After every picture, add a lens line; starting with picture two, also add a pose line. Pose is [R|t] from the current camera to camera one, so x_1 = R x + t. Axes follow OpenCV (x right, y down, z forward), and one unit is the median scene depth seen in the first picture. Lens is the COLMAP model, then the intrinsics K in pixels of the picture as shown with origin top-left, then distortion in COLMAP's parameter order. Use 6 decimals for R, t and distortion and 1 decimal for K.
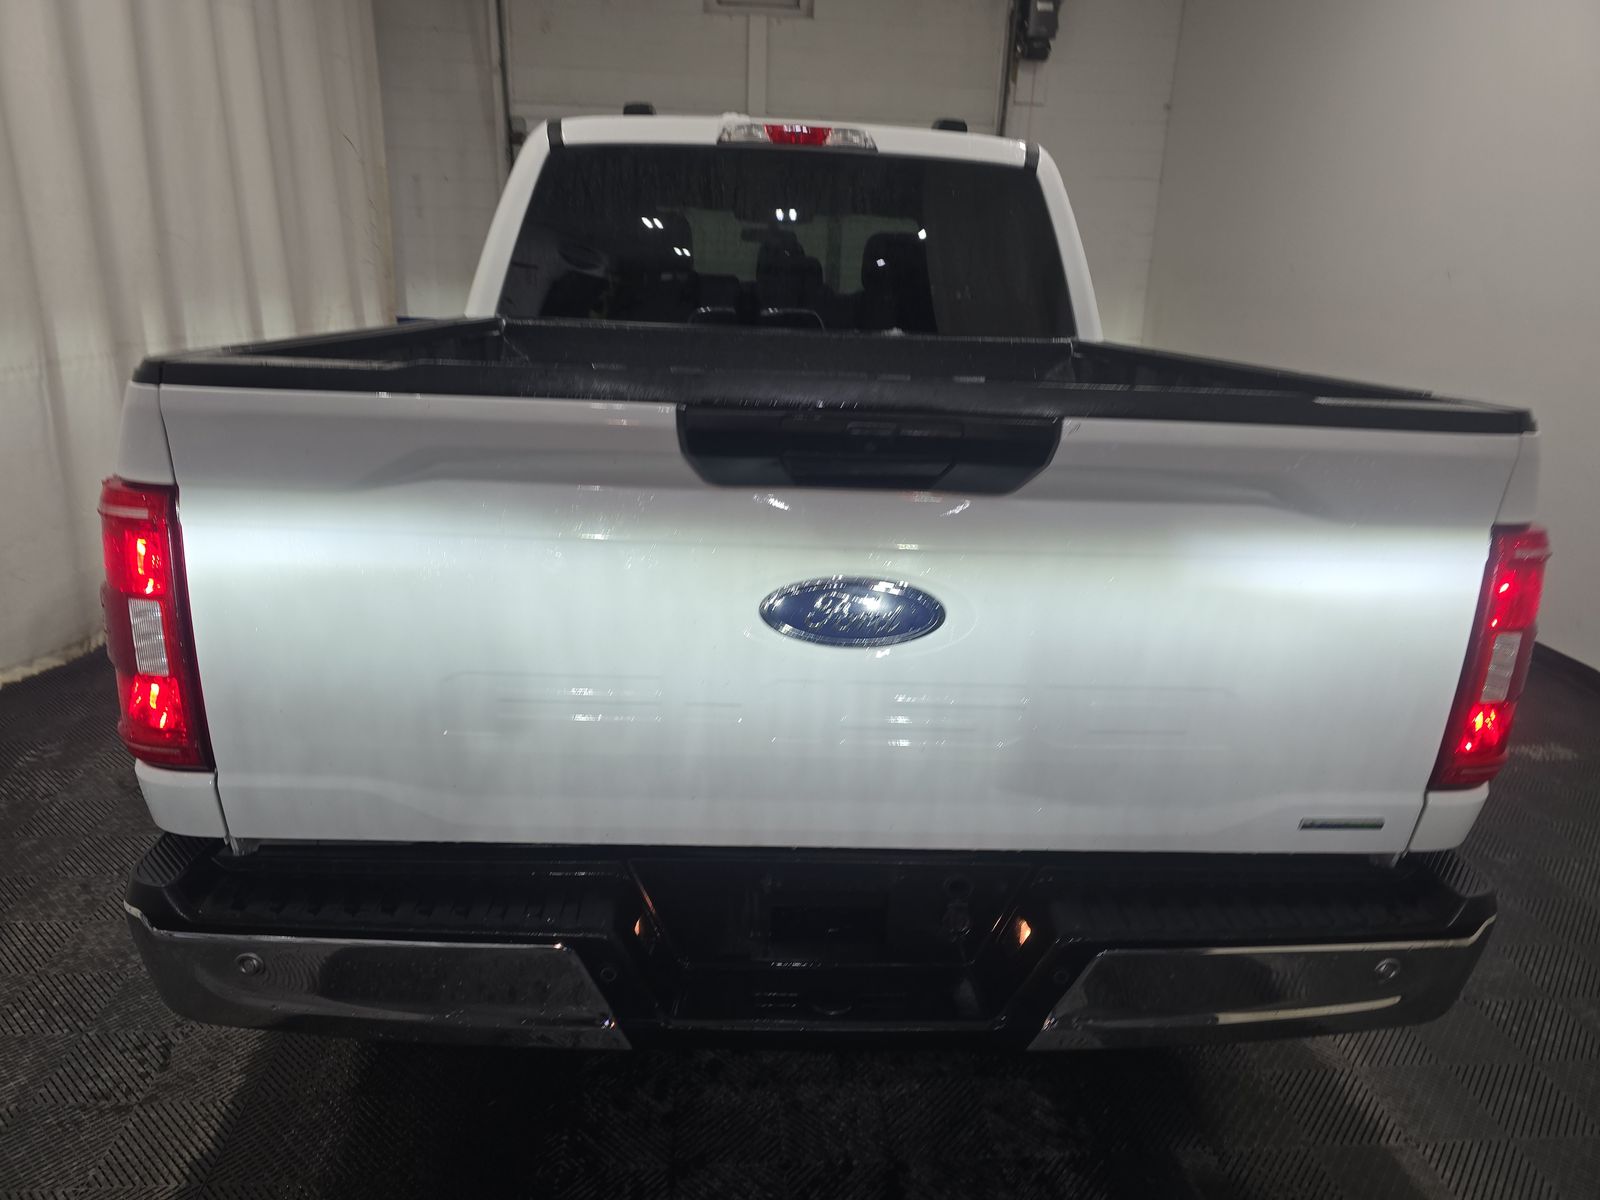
lens RADIAL K [[1075.6, 0, 800.0], [0, 1075.6, 600.0], [0, 0, 1]] dist [0.029948, -0.032598]
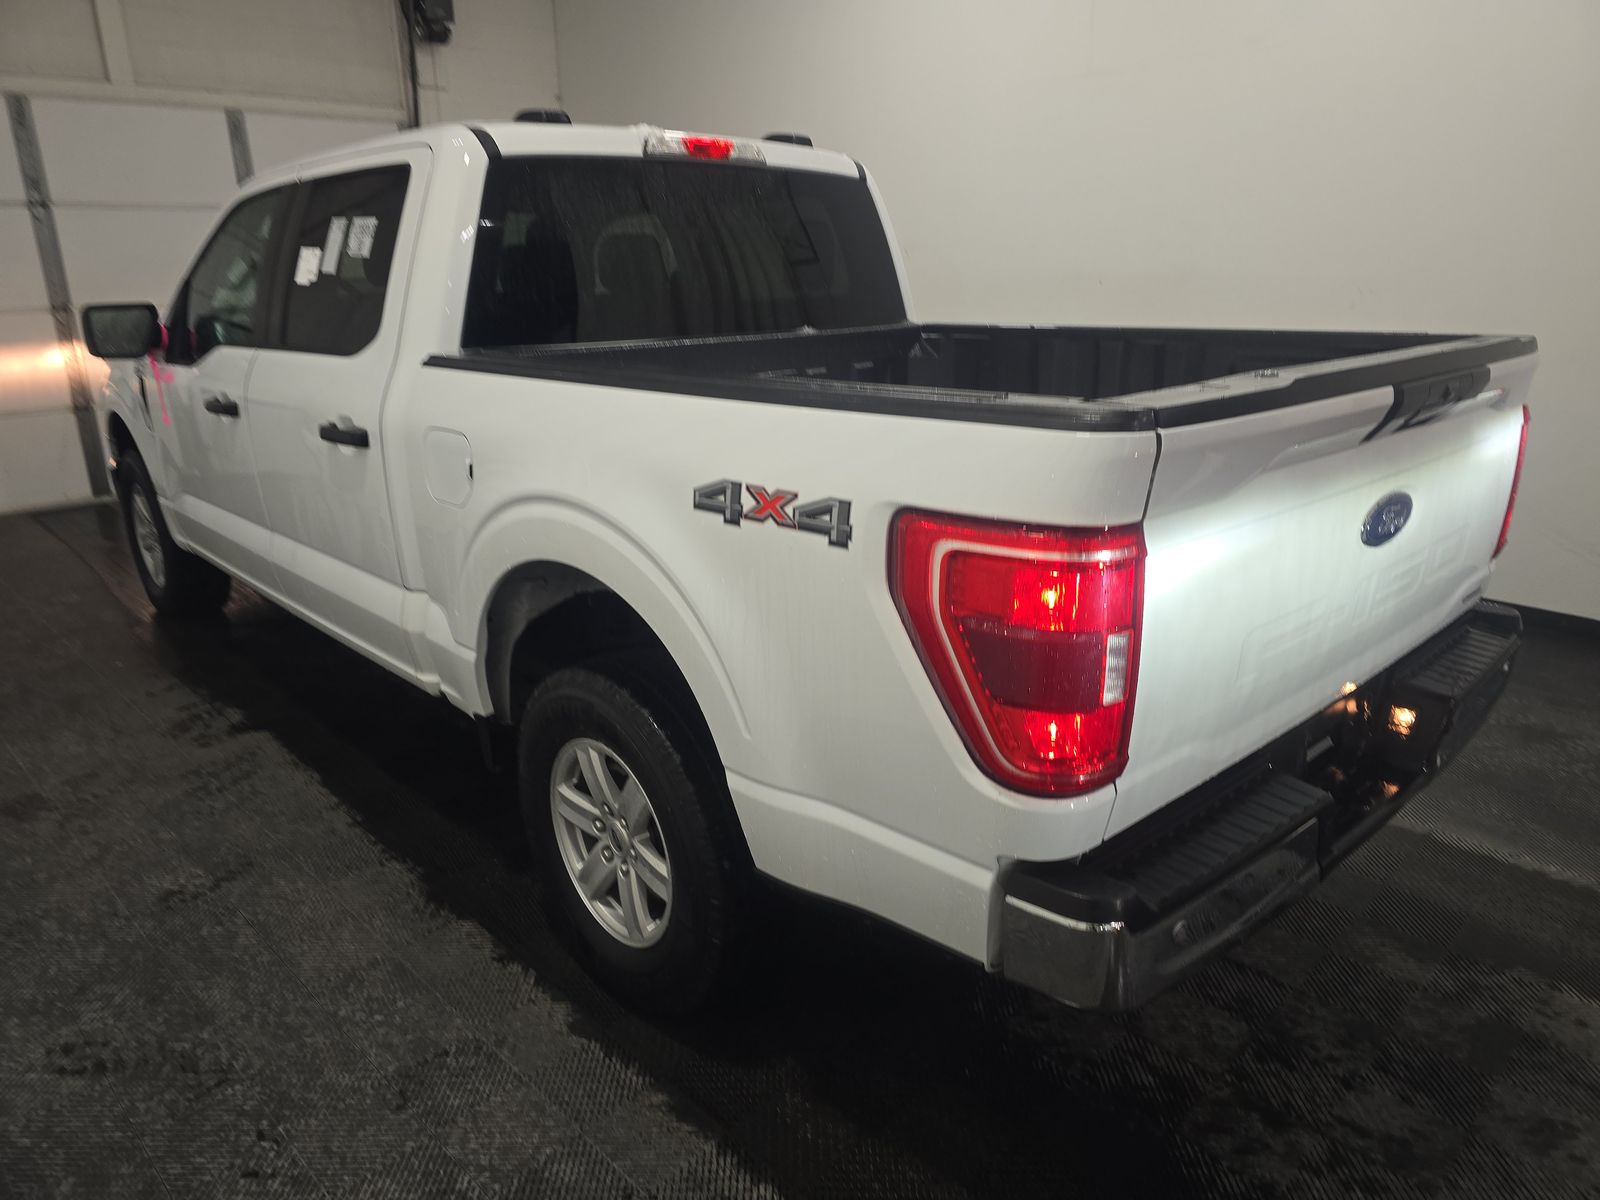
lens RADIAL K [[1075.6, 0, 800.0], [0, 1075.6, 600.0], [0, 0, 1]] dist [0.029948, -0.032598]
pose [[0.760581, -0.237684, 0.604171, -0.648410], [0.223908, 0.969514, 0.099538, -0.092067], [-0.609410, 0.059572, 0.790614, 0.149784]]
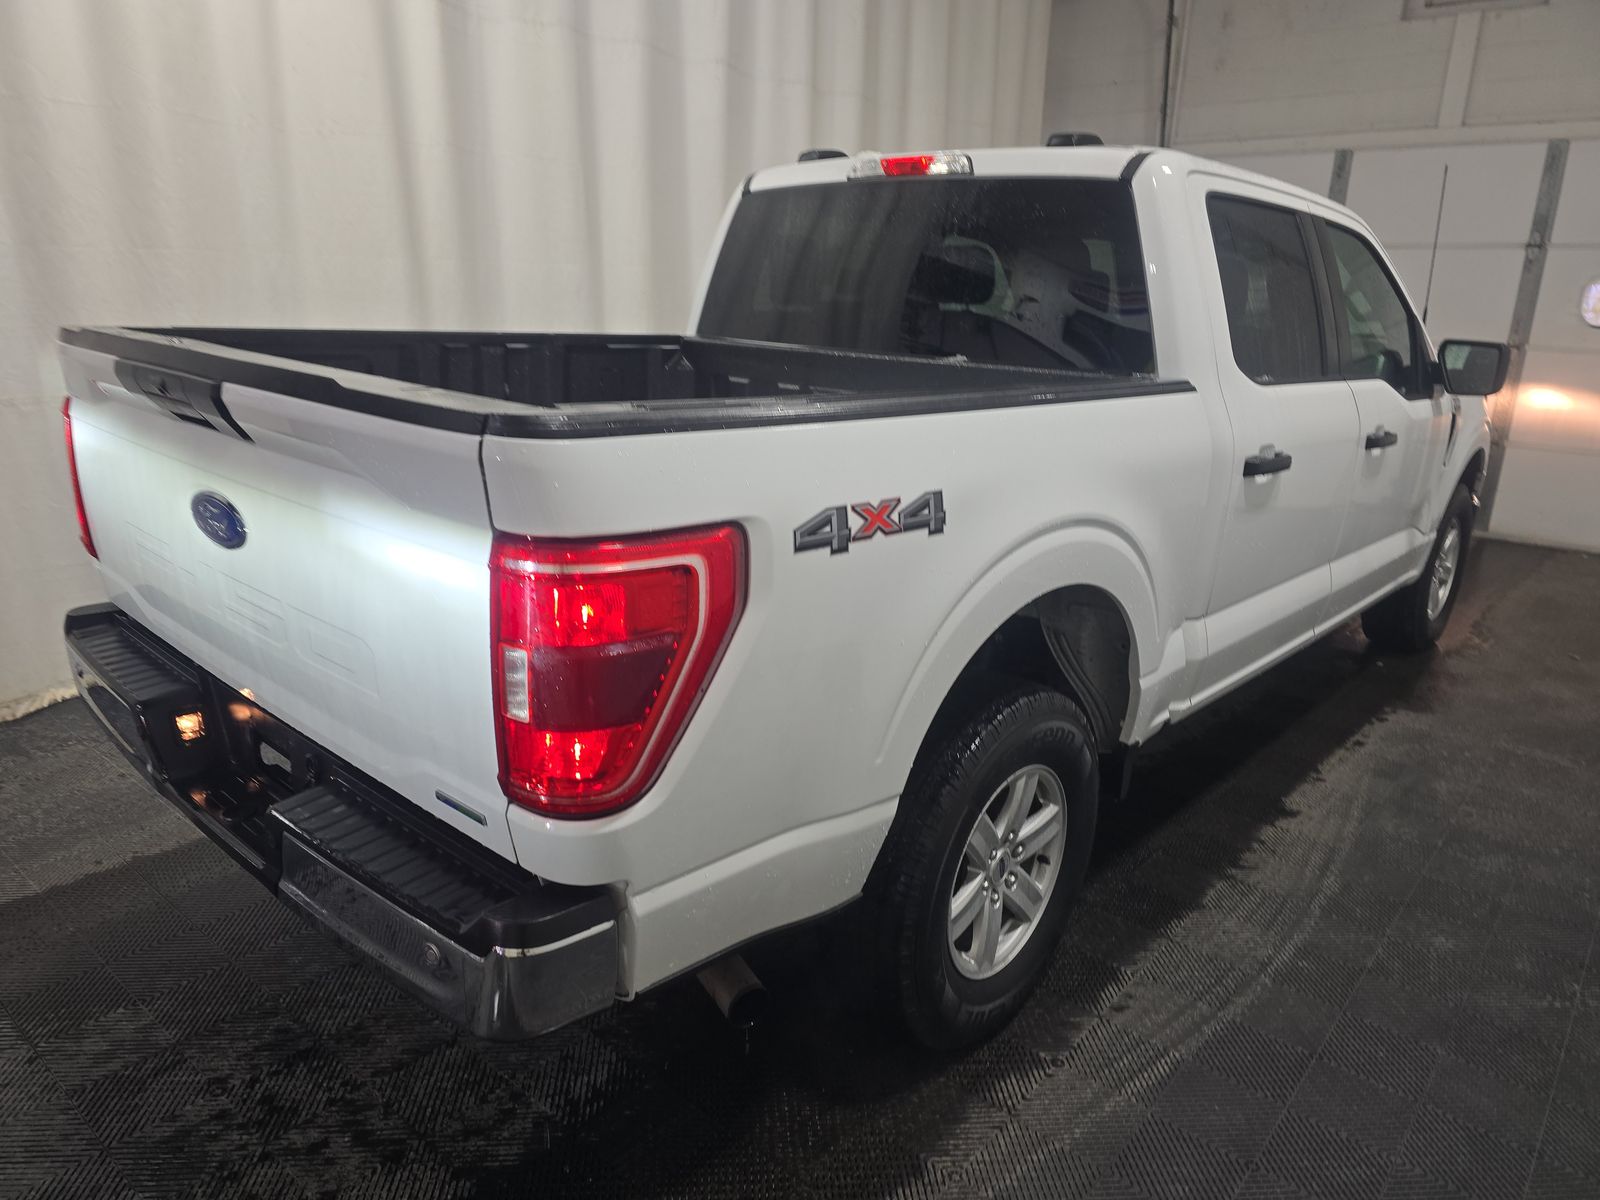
lens RADIAL K [[1075.6, 0, 800.0], [0, 1075.6, 600.0], [0, 0, 1]] dist [0.029948, -0.032598]
pose [[0.714145, 0.186327, -0.674744, 0.682742], [-0.211844, 0.976250, 0.045371, -0.049891], [0.667173, 0.110539, 0.736656, 0.212304]]
